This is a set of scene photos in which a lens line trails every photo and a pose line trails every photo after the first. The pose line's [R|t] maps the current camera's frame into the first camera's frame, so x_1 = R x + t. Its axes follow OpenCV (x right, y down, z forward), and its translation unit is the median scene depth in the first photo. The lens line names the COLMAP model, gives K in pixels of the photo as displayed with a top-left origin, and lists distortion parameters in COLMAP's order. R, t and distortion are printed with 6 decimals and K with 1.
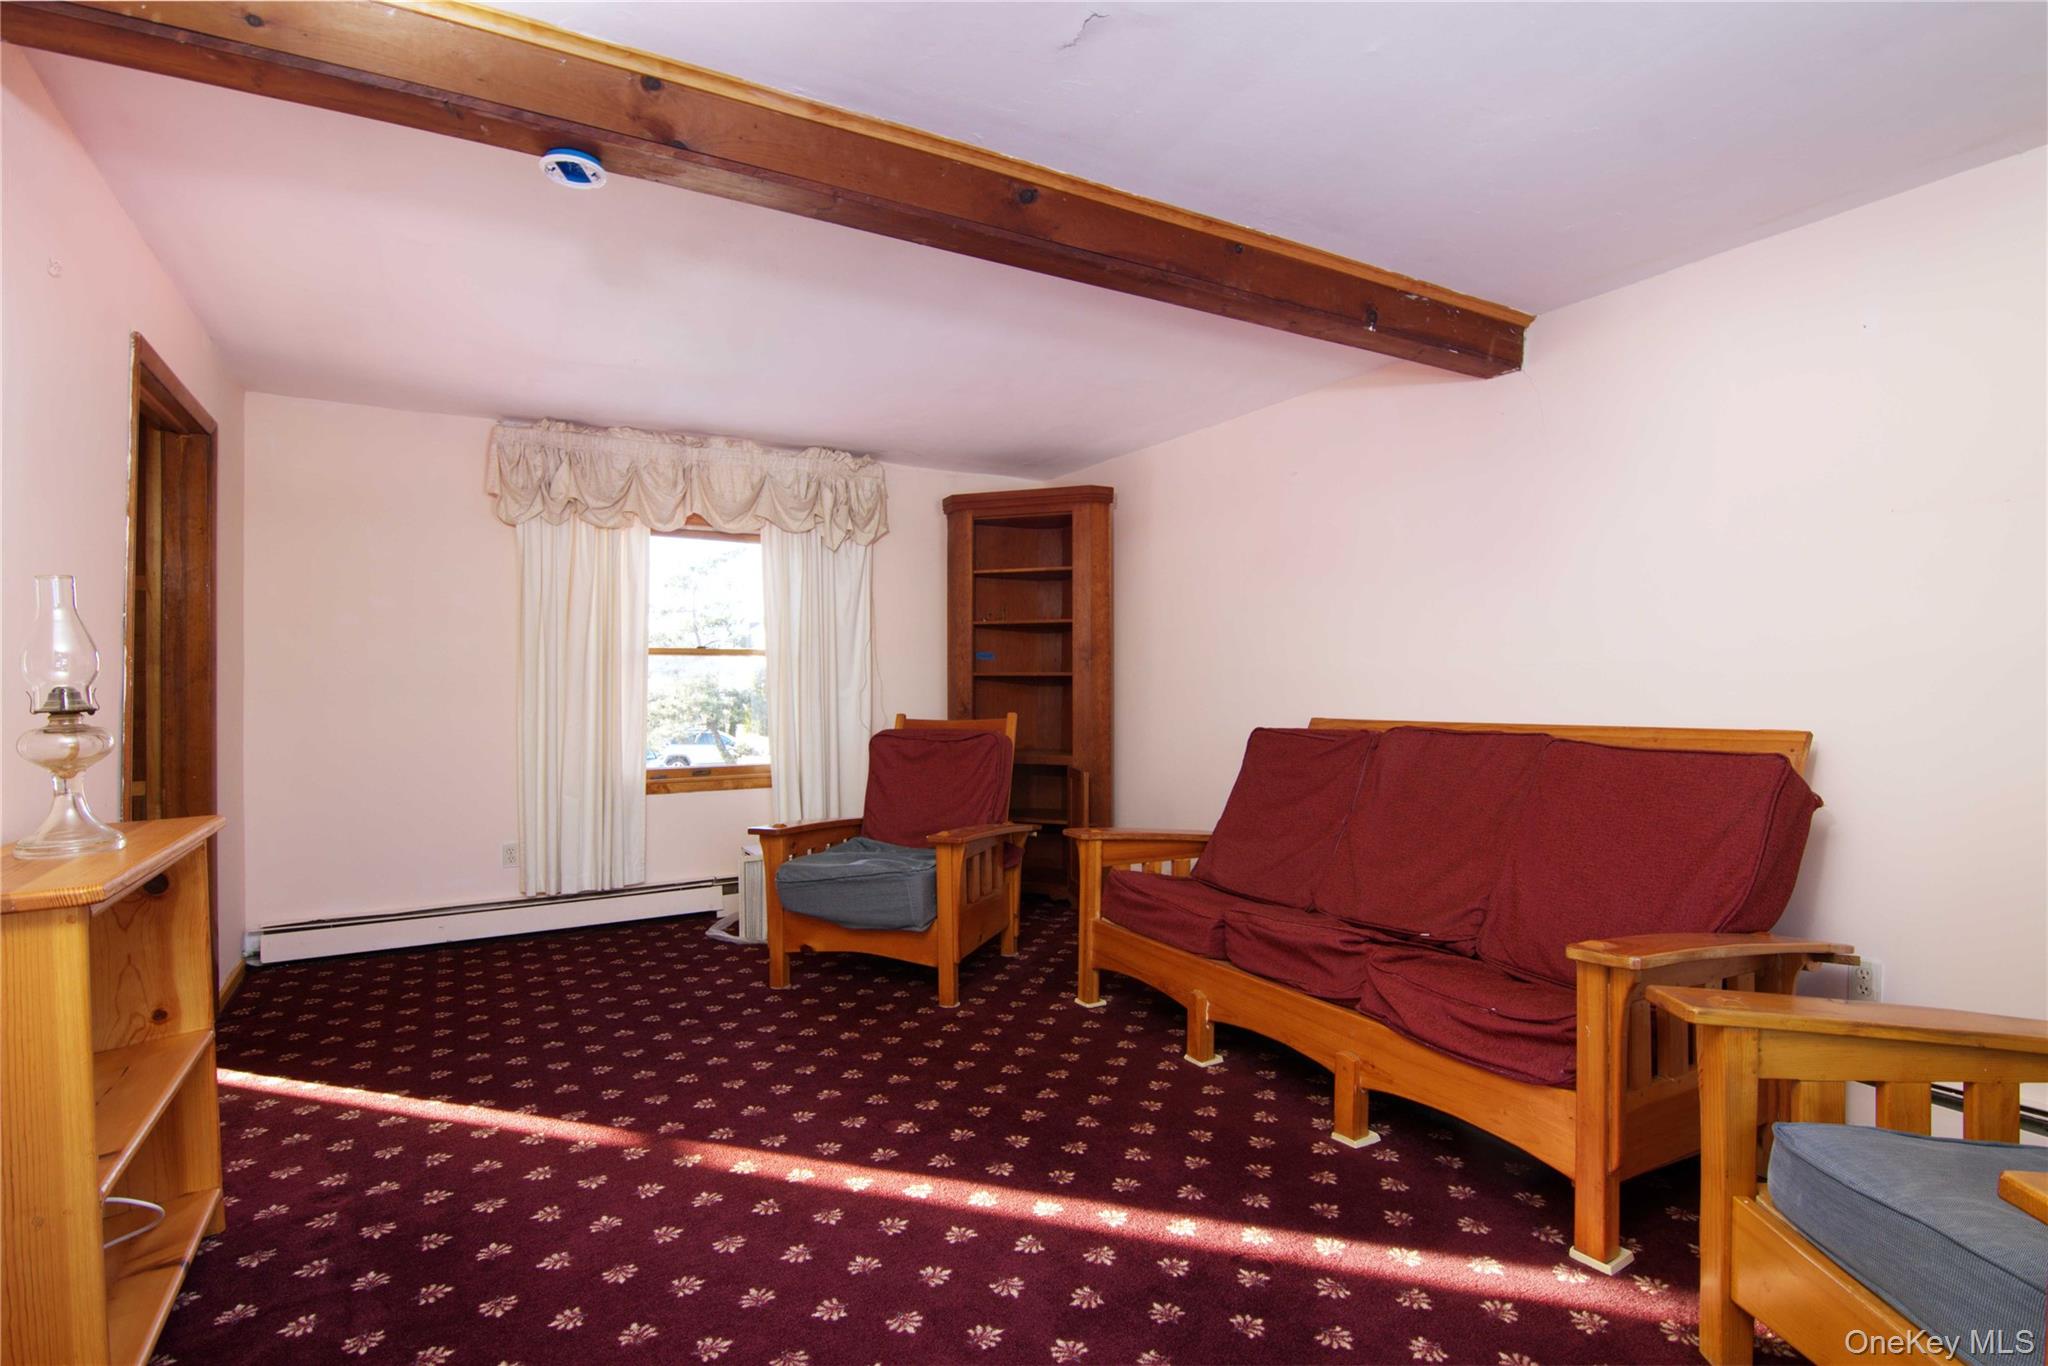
lens RADIAL K [[996.5, 0, 1017.2], [0, 996.5, 684.5], [0, 0, 1]] dist [-0.002330, -0.012476]
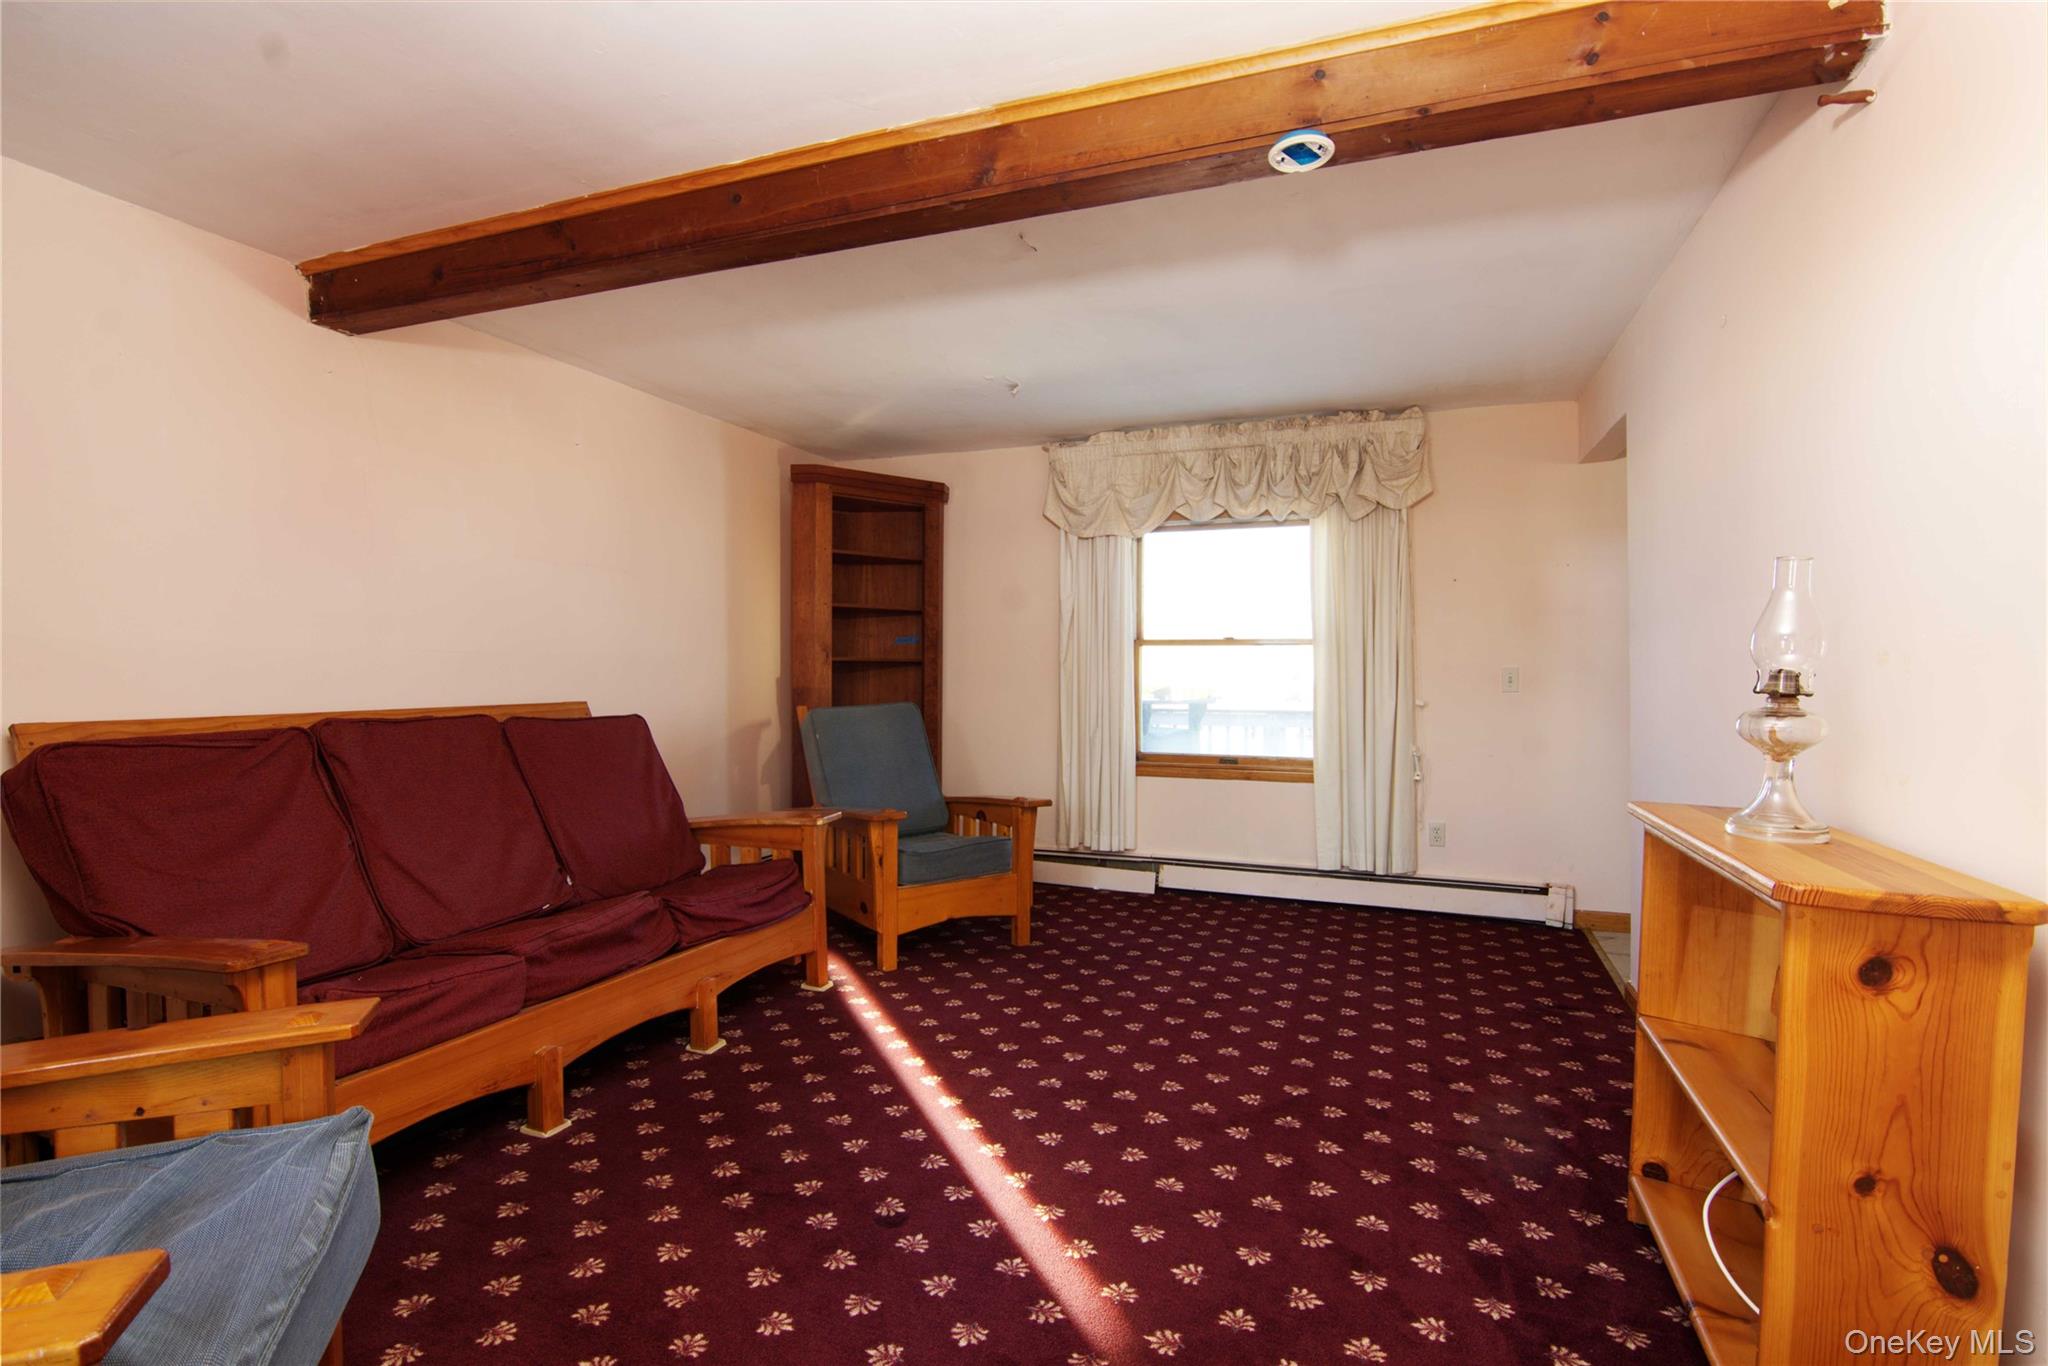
lens RADIAL K [[996.5, 0, 1017.2], [0, 996.5, 684.5], [0, 0, 1]] dist [-0.002330, -0.012476]
pose [[-0.637581, -0.005387, 0.770365, -0.911960], [-0.004127, 0.999985, 0.003578, 0.012797], [-0.770372, -0.000898, -0.637594, 1.632821]]
